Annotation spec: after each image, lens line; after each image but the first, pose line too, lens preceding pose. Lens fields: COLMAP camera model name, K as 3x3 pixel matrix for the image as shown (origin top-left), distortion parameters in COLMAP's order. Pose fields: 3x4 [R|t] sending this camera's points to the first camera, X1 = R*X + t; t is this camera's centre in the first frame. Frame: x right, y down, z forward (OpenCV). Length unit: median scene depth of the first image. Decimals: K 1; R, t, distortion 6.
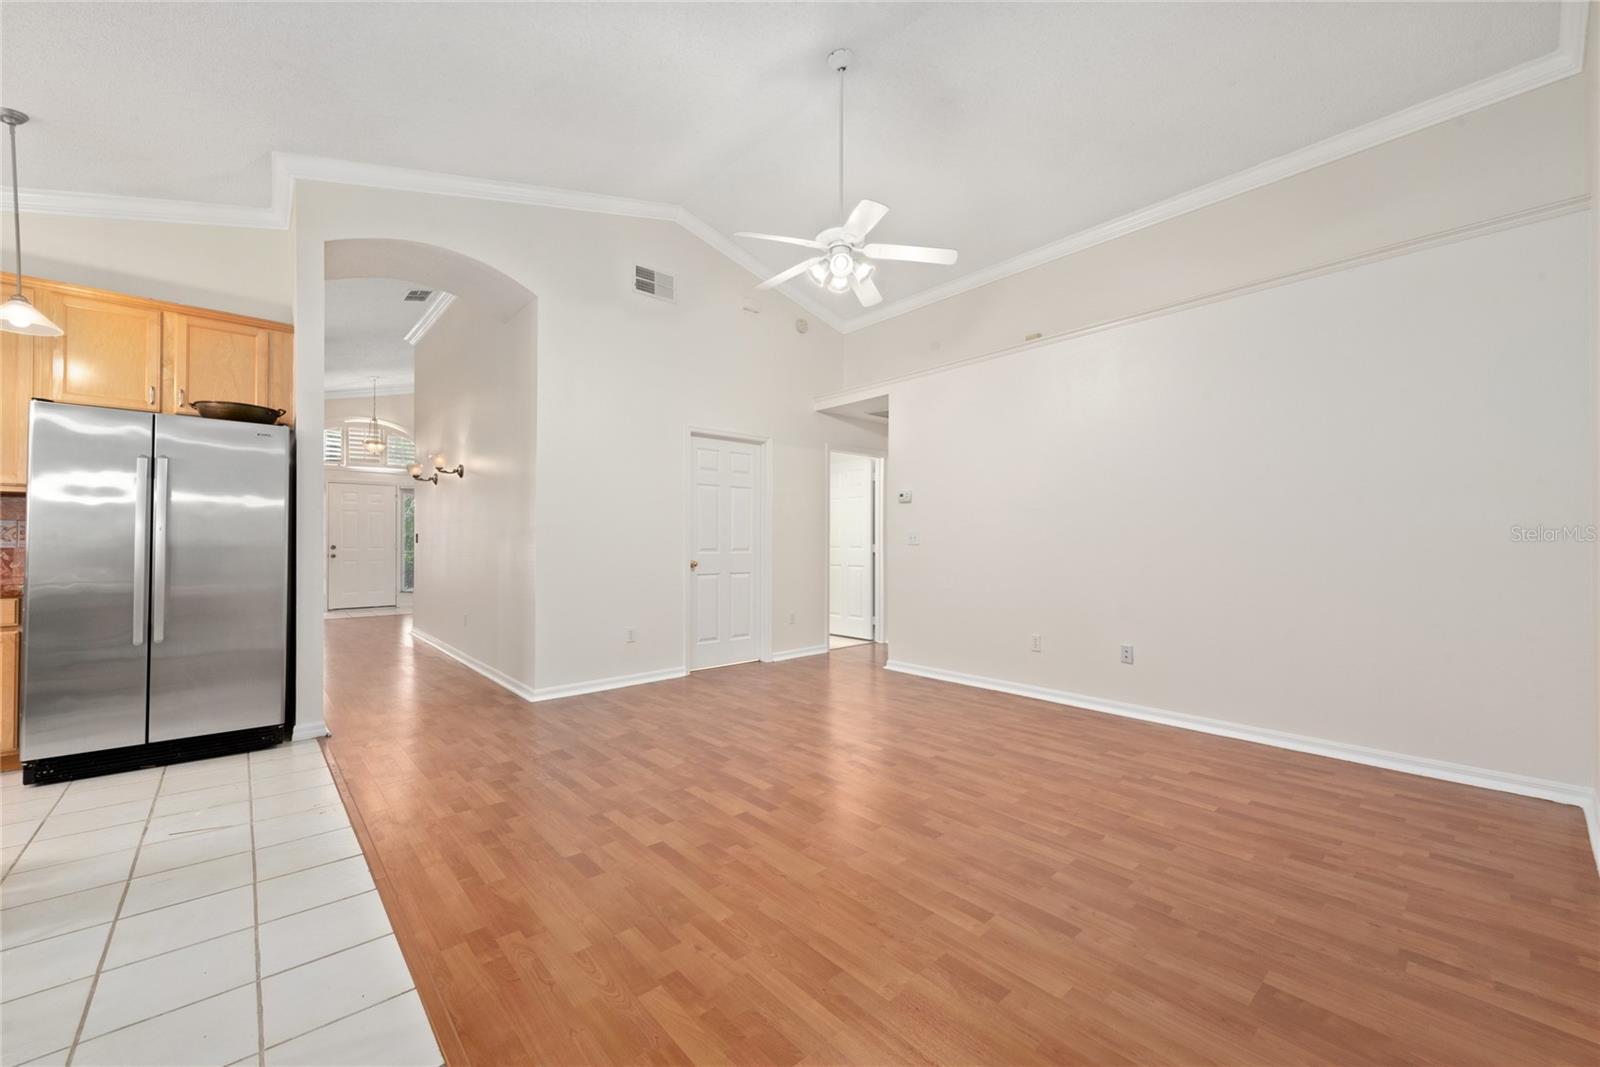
lens RADIAL K [[622.3, 0, 793.4], [0, 622.3, 538.7], [0, 0, 1]] dist [0.008770, -0.002833]
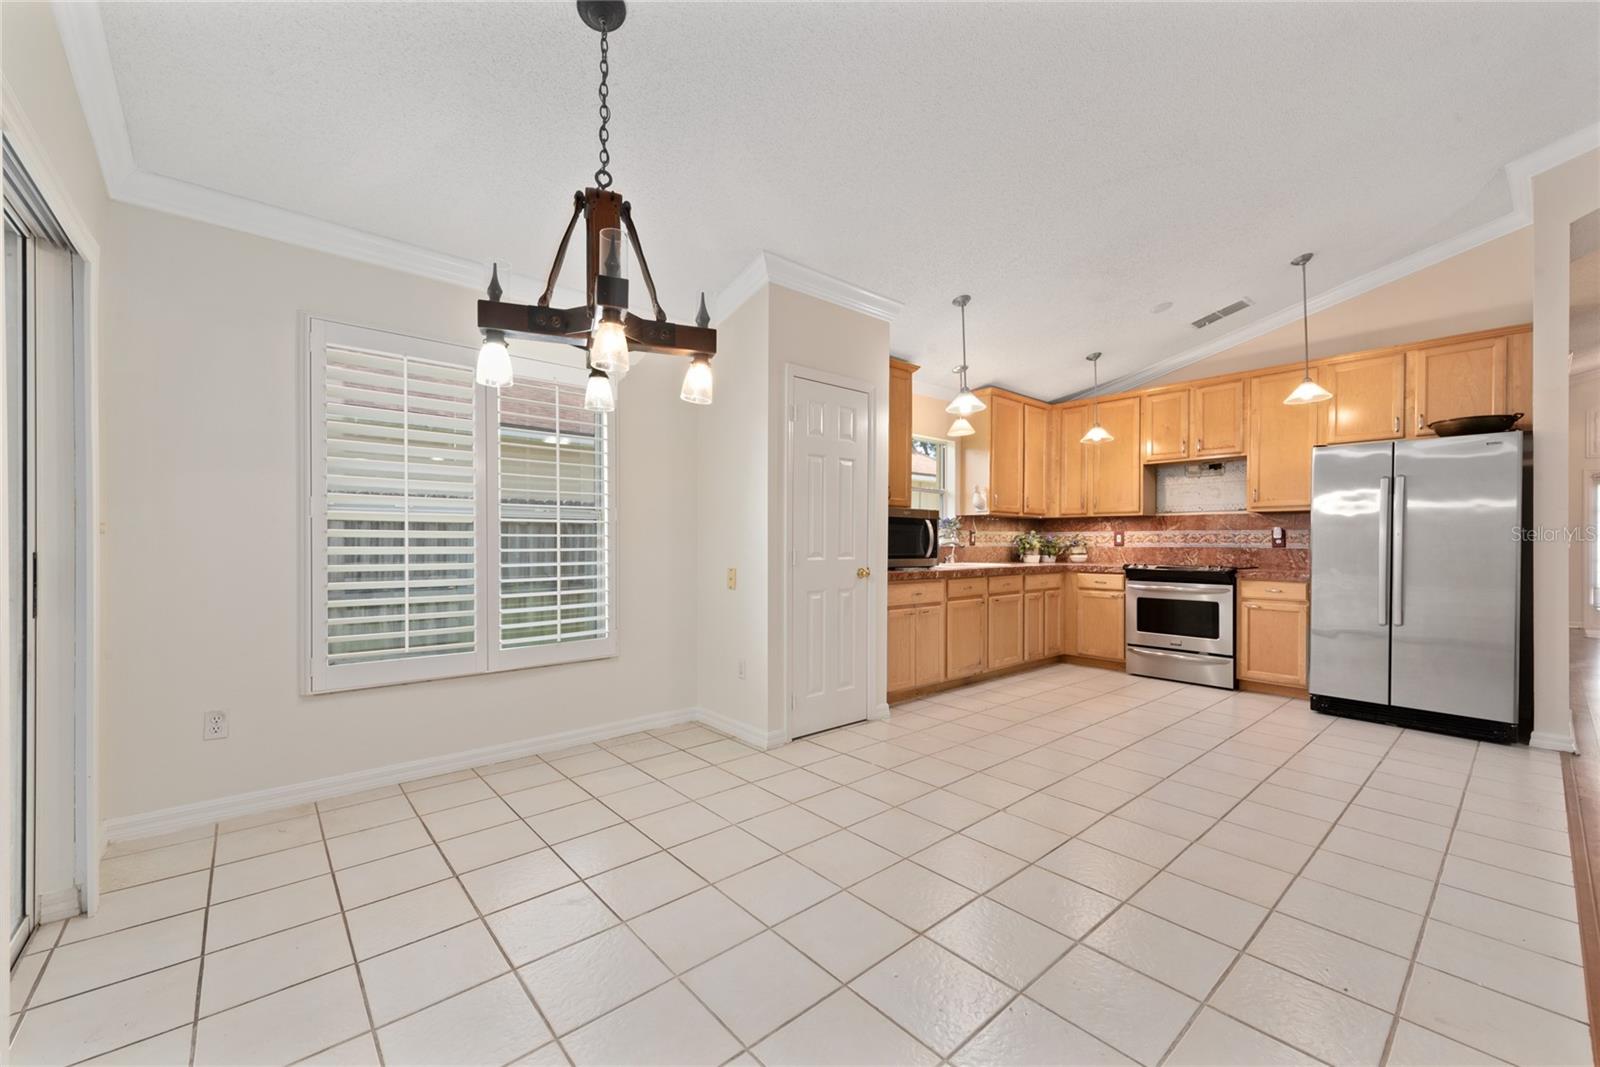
lens RADIAL K [[622.3, 0, 804.8], [0, 622.3, 540.4], [0, 0, 1]] dist [0.008770, -0.002833]
pose [[-0.021687, -0.007111, -0.999740, 0.219287], [-0.003300, 0.999970, -0.007041, 0.009543], [0.999759, 0.003146, -0.021710, -0.127317]]
